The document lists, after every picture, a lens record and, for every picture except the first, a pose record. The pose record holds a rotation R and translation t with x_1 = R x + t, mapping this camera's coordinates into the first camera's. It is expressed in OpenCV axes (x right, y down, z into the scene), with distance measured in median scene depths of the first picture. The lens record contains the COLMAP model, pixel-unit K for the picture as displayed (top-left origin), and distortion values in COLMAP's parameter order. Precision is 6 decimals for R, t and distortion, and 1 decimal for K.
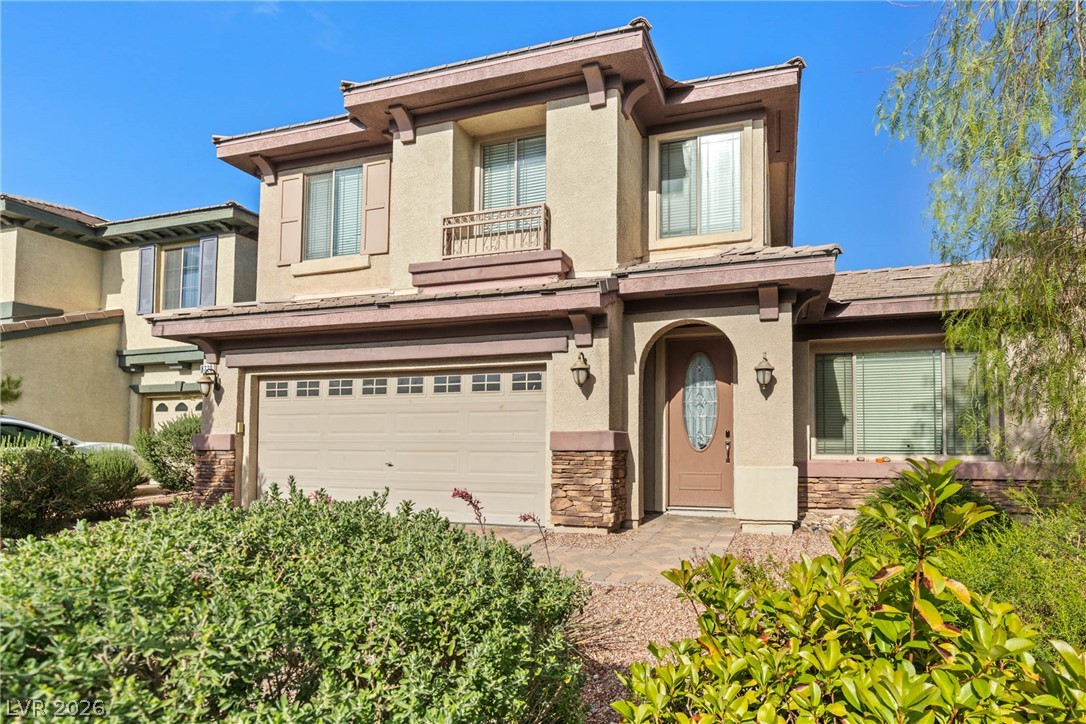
lens RADIAL K [[589.7, 0, 584.1], [0, 589.7, 393.1], [0, 0, 1]] dist [-0.002905, -0.000335]
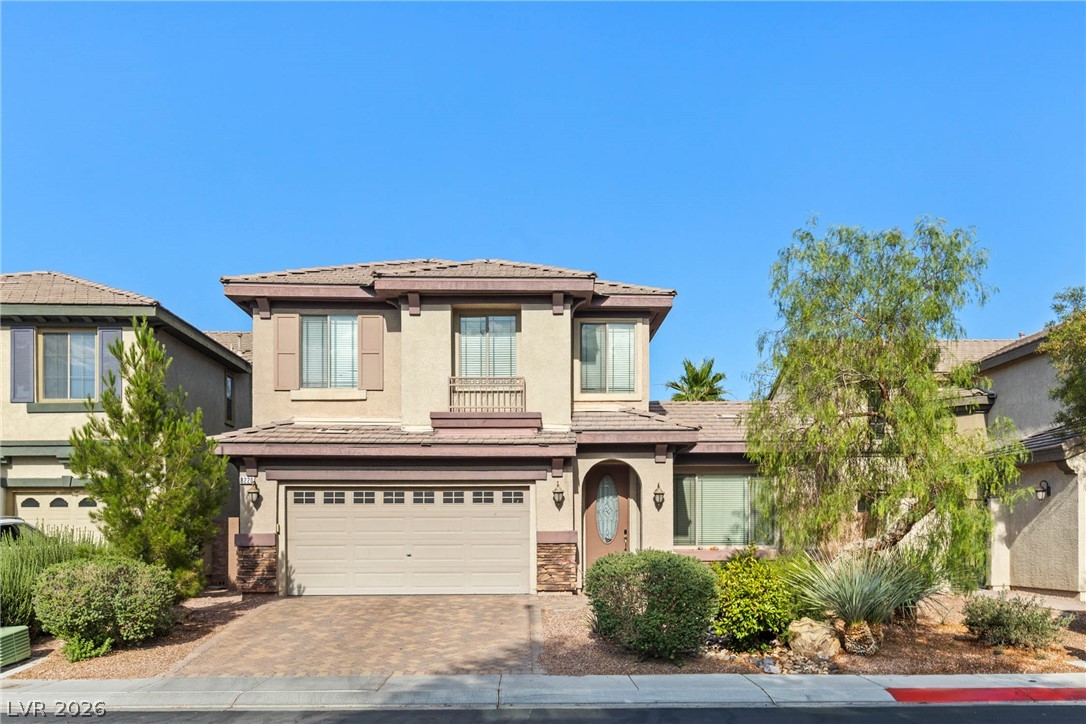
lens RADIAL K [[954.9, 0, 626.7], [0, 954.9, 335.7], [0, 0, 1]] dist [-0.004201, 0.000675]
pose [[0.909961, 0.079763, 0.406951, -0.825094], [-0.028898, 0.991139, -0.129647, -0.116332], [-0.413686, 0.106214, 0.904203, -1.320207]]
